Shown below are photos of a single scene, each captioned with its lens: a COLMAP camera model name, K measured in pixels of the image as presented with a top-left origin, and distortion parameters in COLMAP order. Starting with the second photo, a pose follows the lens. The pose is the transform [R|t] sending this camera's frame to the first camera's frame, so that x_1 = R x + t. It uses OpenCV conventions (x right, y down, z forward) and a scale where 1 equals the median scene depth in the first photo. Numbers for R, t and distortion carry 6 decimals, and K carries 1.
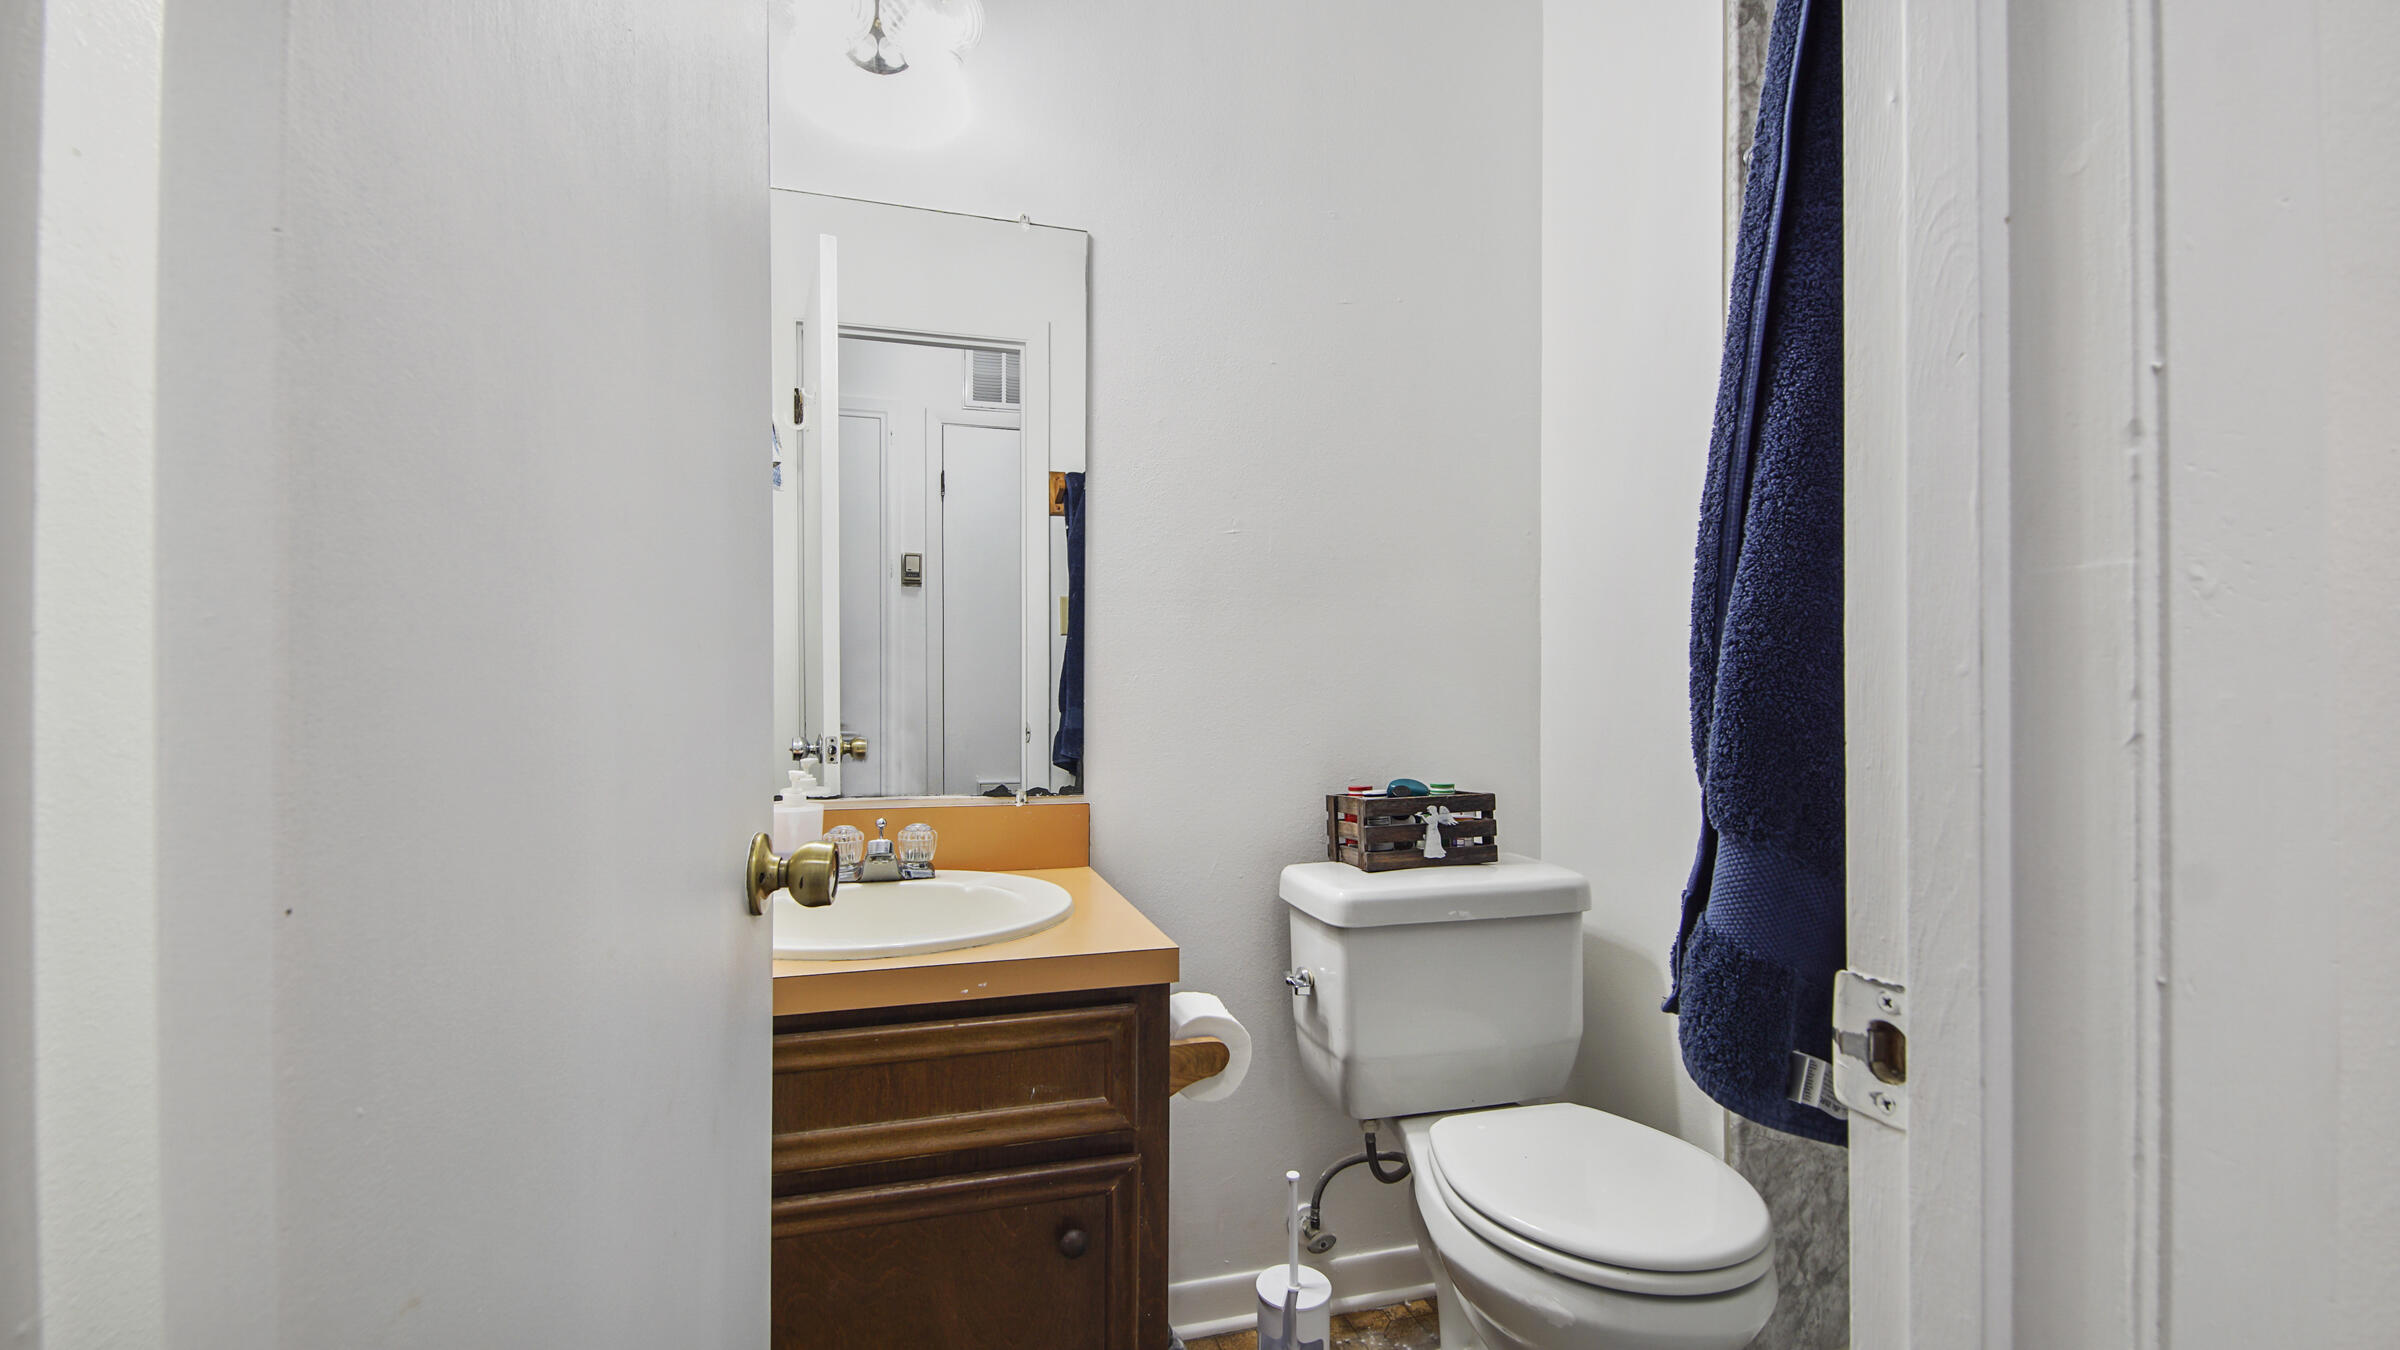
lens RADIAL K [[1070.3, 0, 1204.0], [0, 1070.3, 695.4], [0, 0, 1]] dist [0.073674, -0.044494]
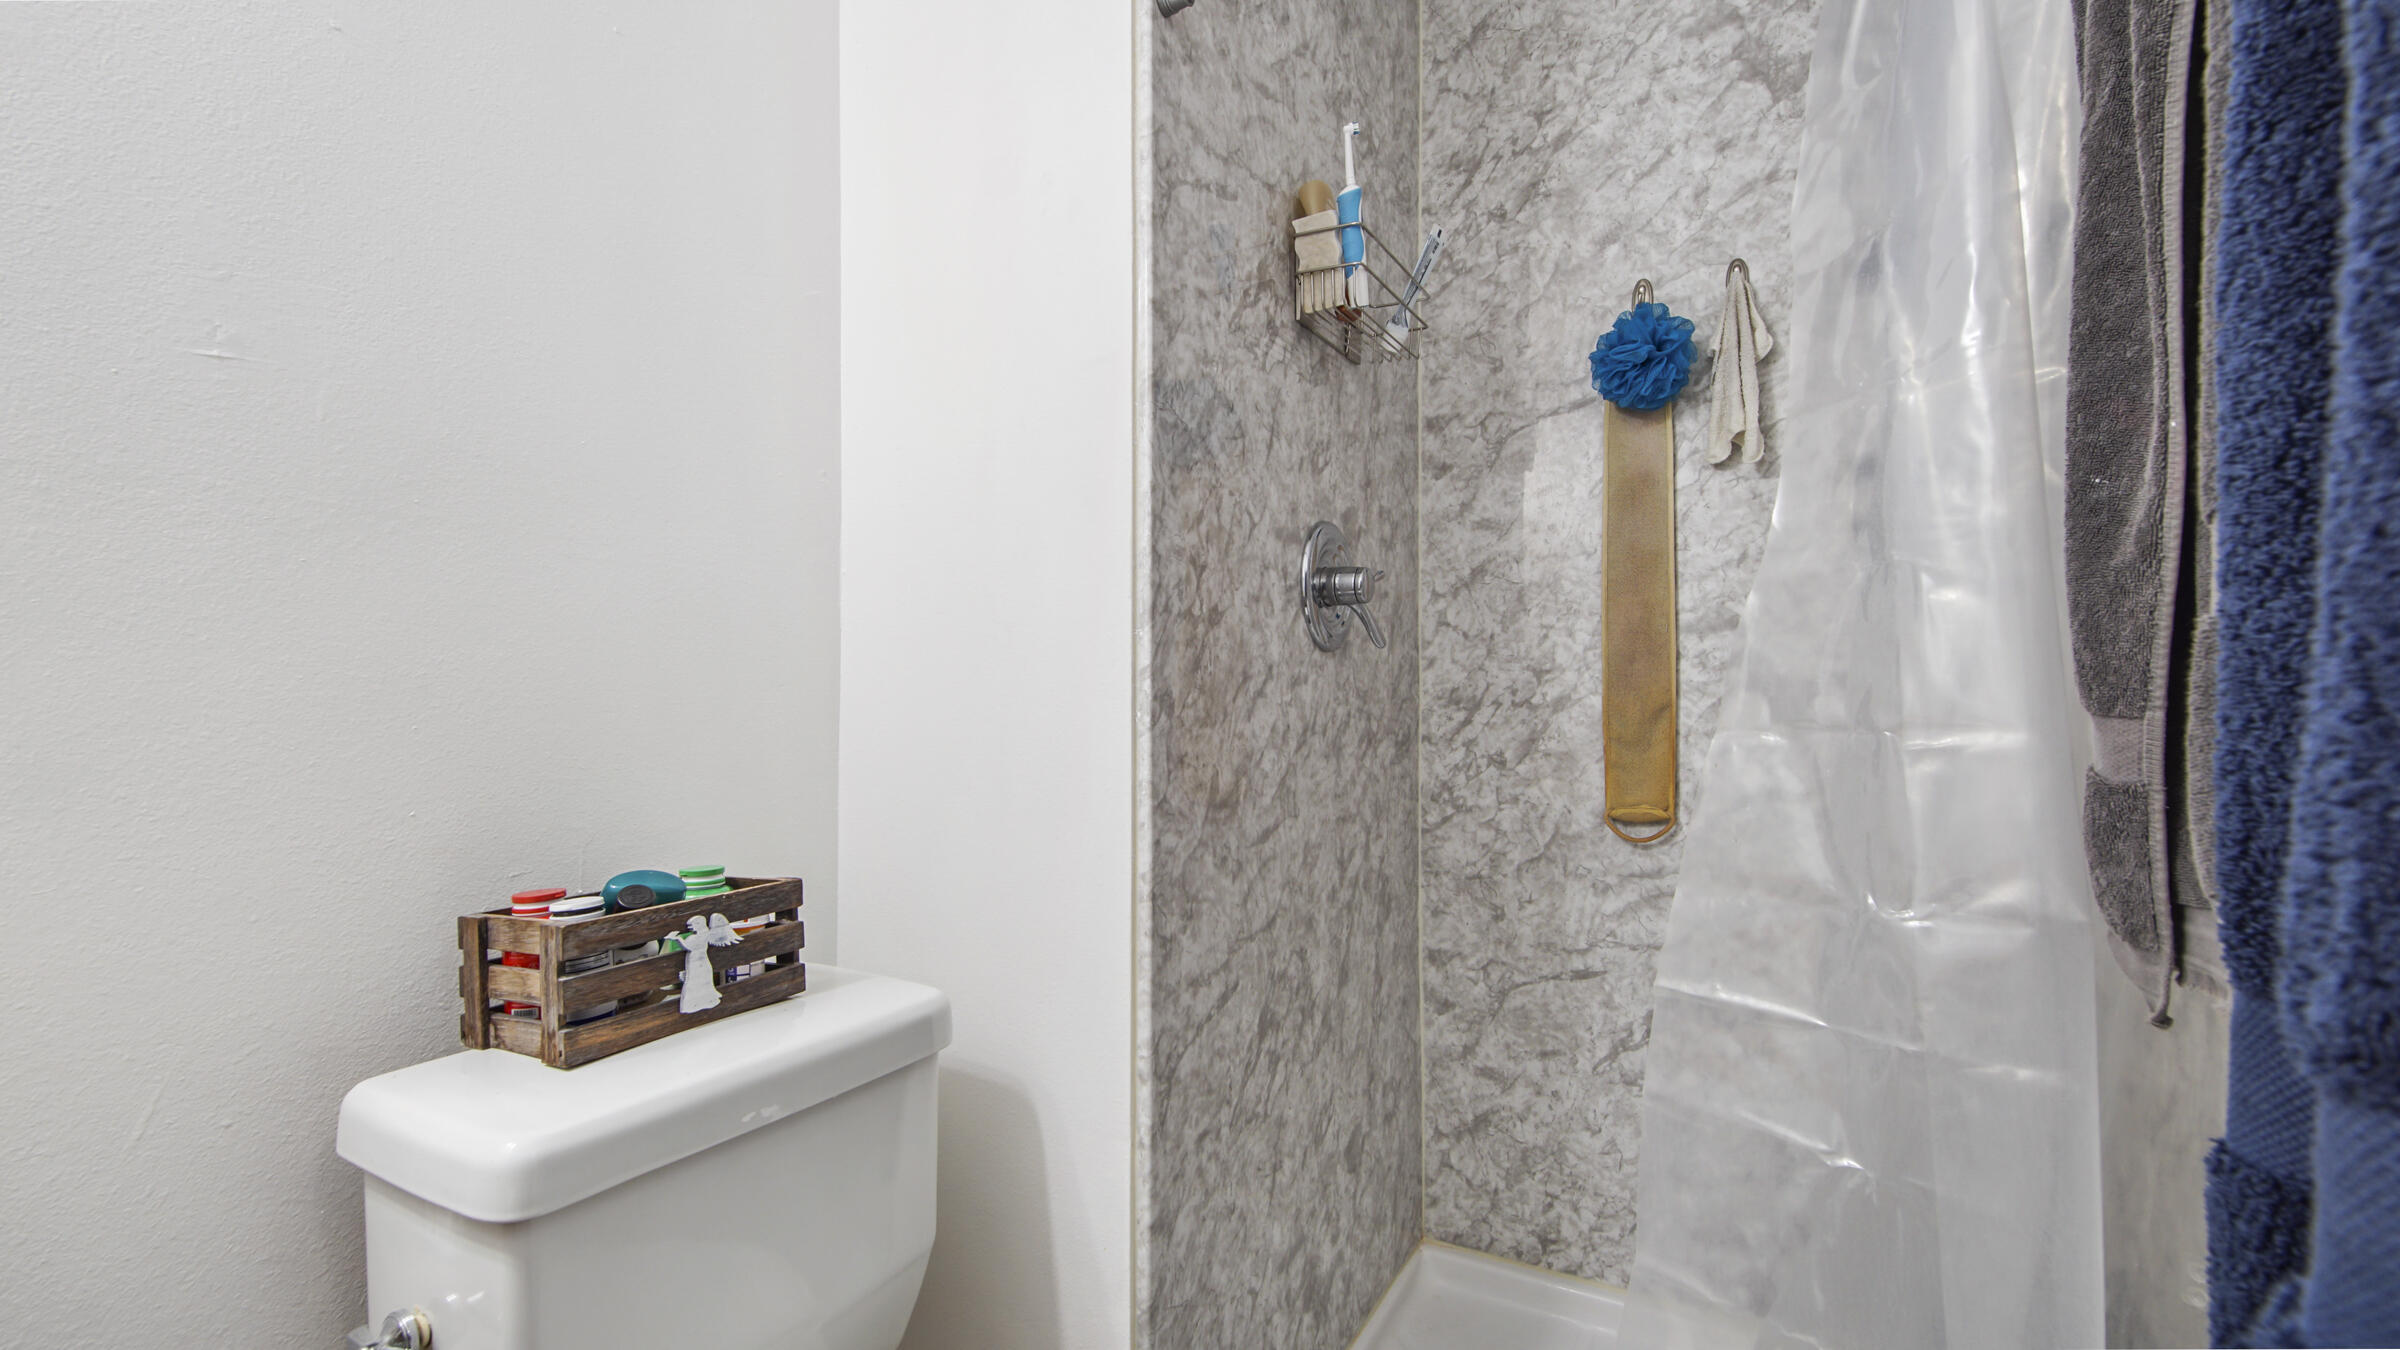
lens RADIAL K [[1070.3, 0, 1204.0], [0, 1070.3, 695.4], [0, 0, 1]] dist [0.073674, -0.044494]
pose [[0.727195, 0.011137, 0.686340, 0.013999], [-0.003850, 0.999919, -0.012146, -0.006450], [-0.686420, 0.006190, 0.727179, 0.403842]]
